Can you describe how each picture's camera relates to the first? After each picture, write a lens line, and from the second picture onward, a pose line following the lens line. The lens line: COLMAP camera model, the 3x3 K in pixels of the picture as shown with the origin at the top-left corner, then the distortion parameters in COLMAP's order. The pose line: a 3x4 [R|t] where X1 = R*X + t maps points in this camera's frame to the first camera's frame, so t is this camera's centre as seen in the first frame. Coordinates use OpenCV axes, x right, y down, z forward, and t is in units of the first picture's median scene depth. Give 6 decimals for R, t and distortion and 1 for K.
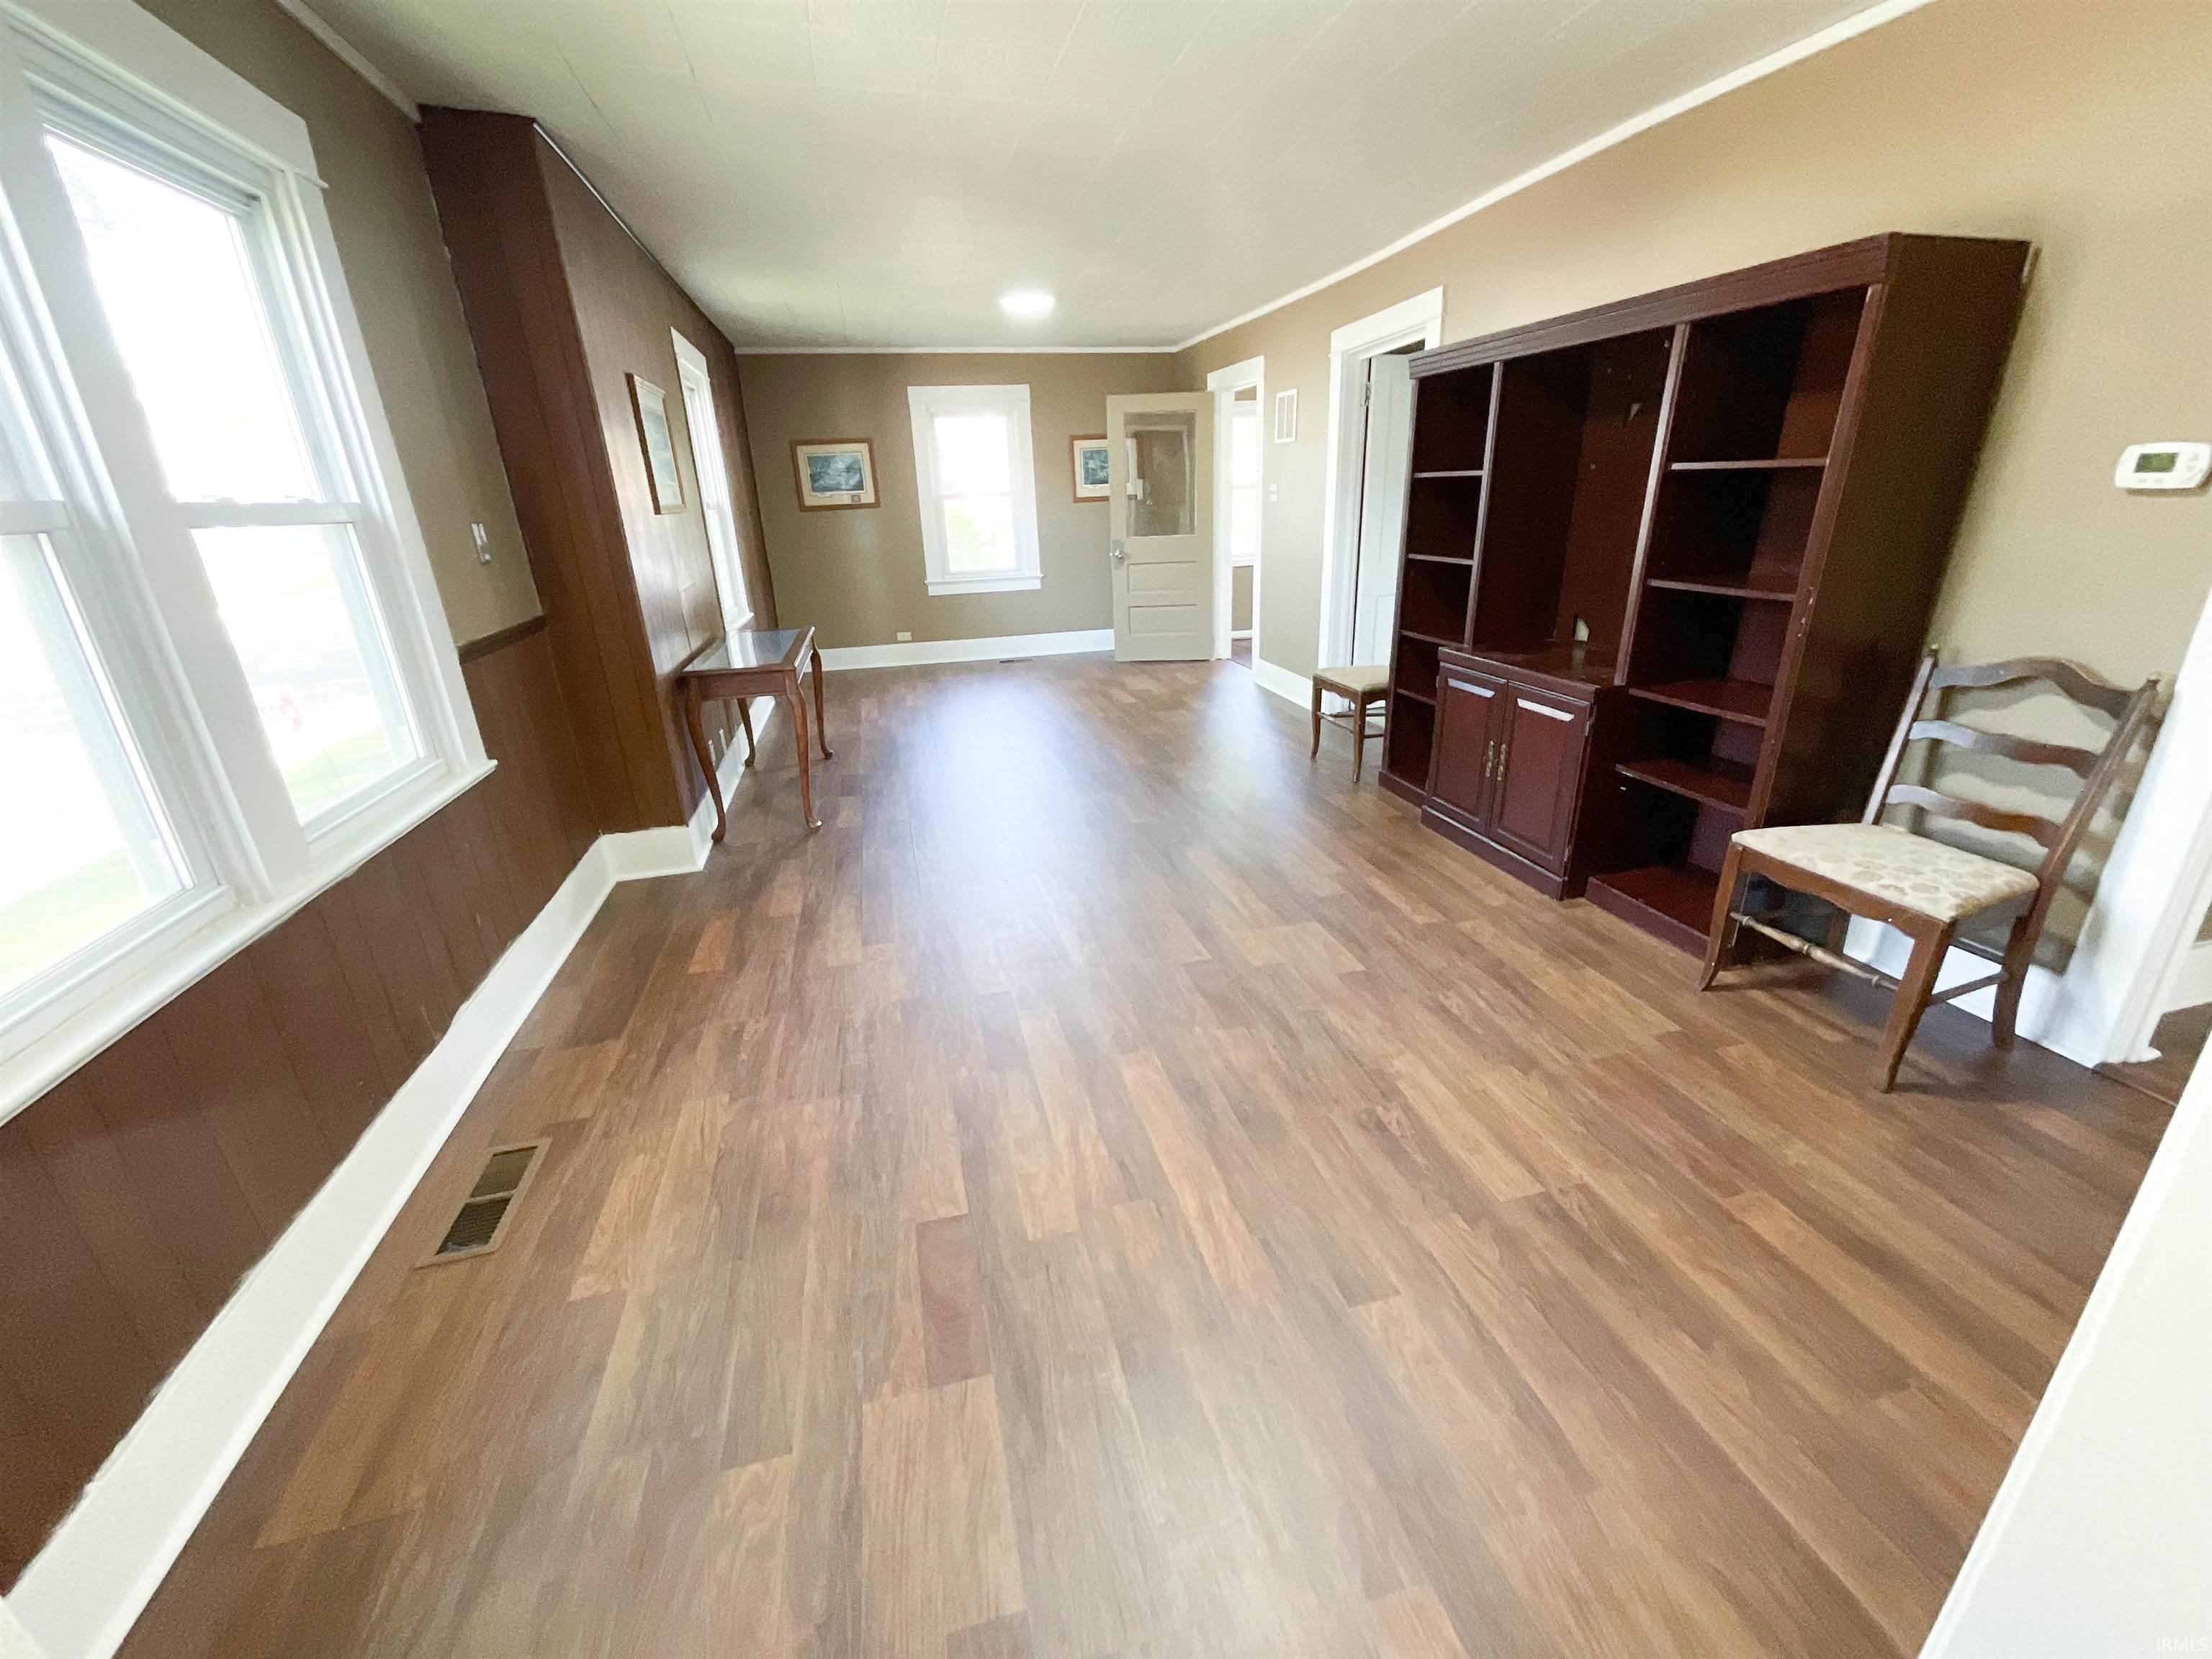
lens RADIAL K [[897.3, 0, 1109.9], [0, 897.3, 832.6], [0, 0, 1]] dist [-0.003471, 0.000329]
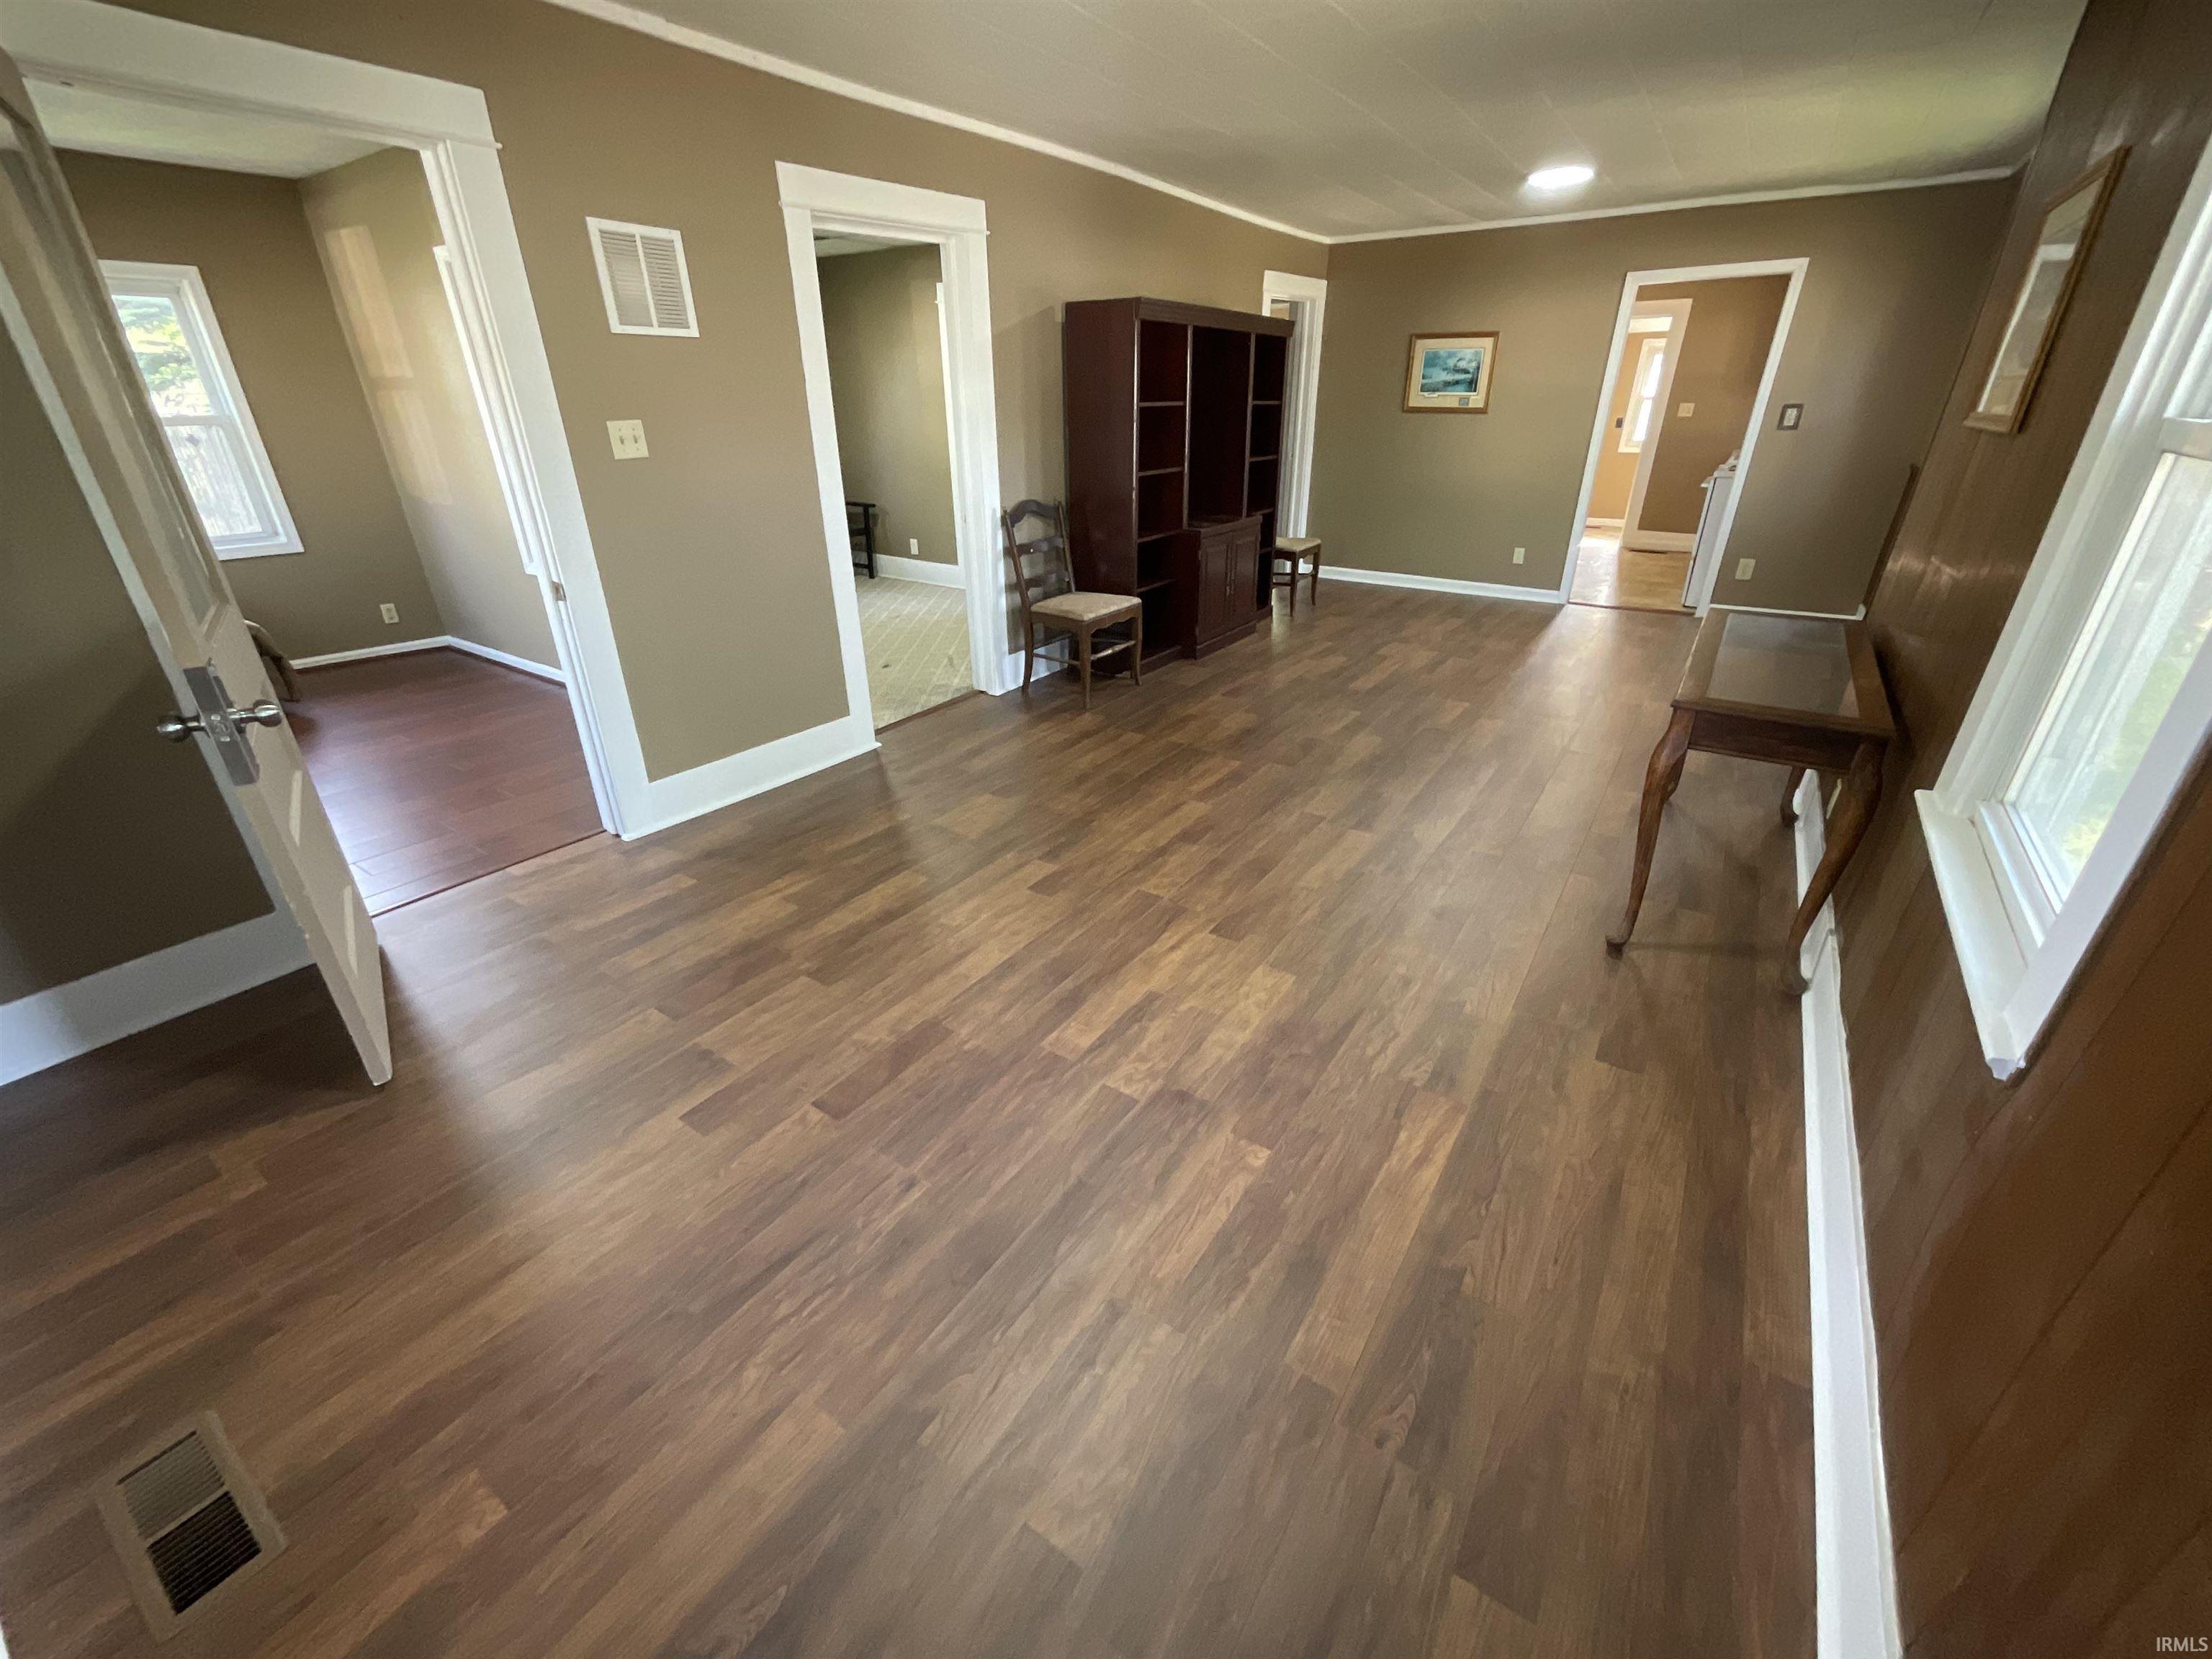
lens RADIAL K [[897.3, 0, 1107.7], [0, 897.3, 835.3], [0, 0, 1]] dist [-0.003471, 0.000329]
pose [[-0.667722, -0.279706, 0.689864, -1.327753], [0.299168, 0.747763, 0.592747, -0.538125], [-0.681649, 0.602175, -0.415619, 1.410275]]
